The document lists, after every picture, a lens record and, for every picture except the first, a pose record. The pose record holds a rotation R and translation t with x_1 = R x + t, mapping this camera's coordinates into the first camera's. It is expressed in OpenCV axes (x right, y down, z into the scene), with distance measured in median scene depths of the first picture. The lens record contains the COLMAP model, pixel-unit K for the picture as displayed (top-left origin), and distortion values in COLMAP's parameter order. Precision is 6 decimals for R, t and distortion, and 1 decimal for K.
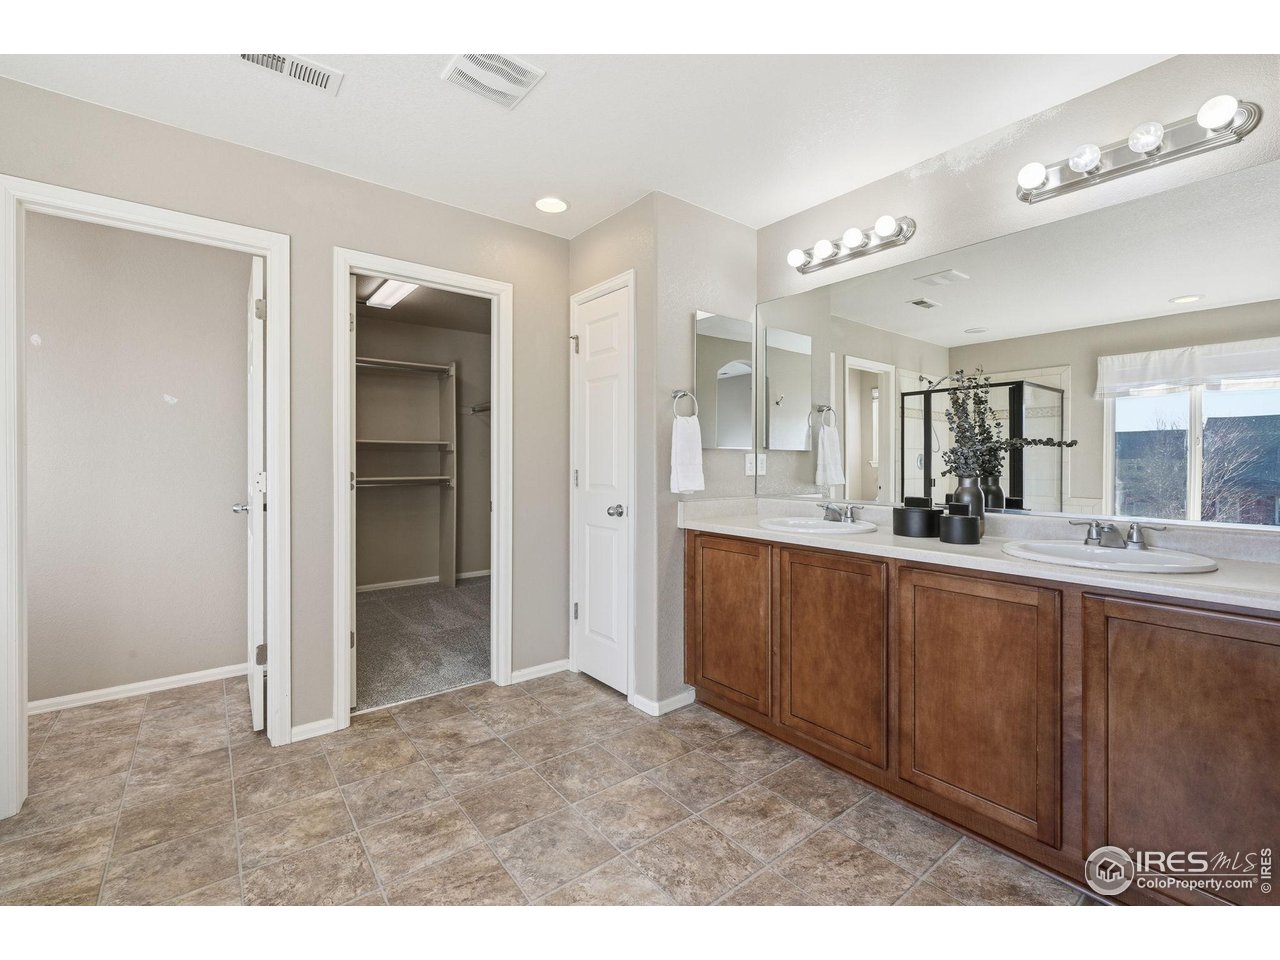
lens RADIAL K [[563.0, 0, 640.0], [0, 563.0, 480.0], [0, 0, 1]] dist [-0.000162, -0.000006]
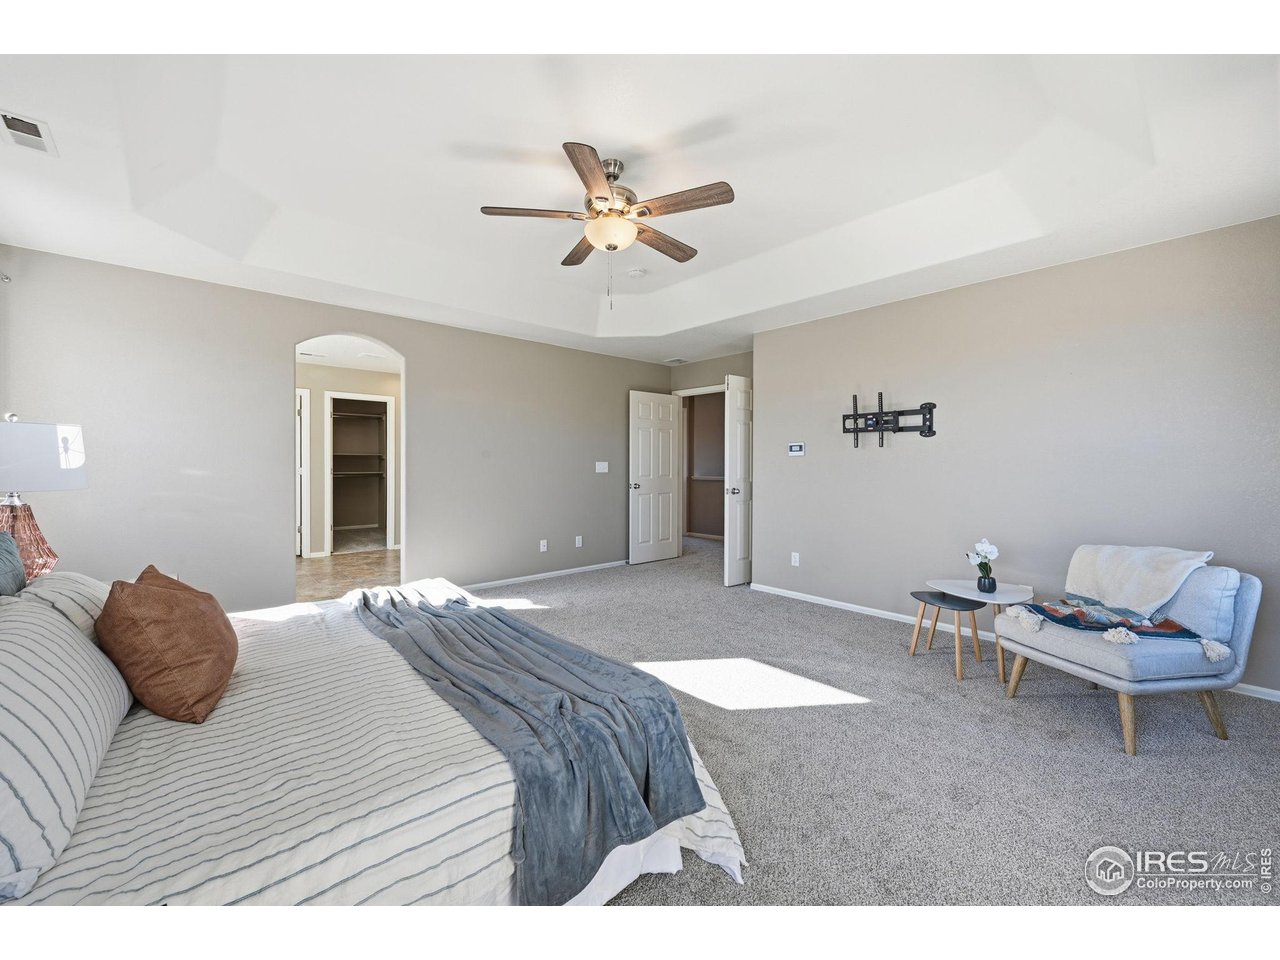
lens RADIAL K [[522.9, 0, 640.0], [0, 522.9, 480.0], [0, 0, 1]] dist [-0.000018, -0.000023]
pose [[0.997742, -0.001613, 0.067142, 0.794777], [0.001987, 0.999983, -0.005504, 0.057777], [-0.067132, 0.005625, 0.997728, -1.595458]]
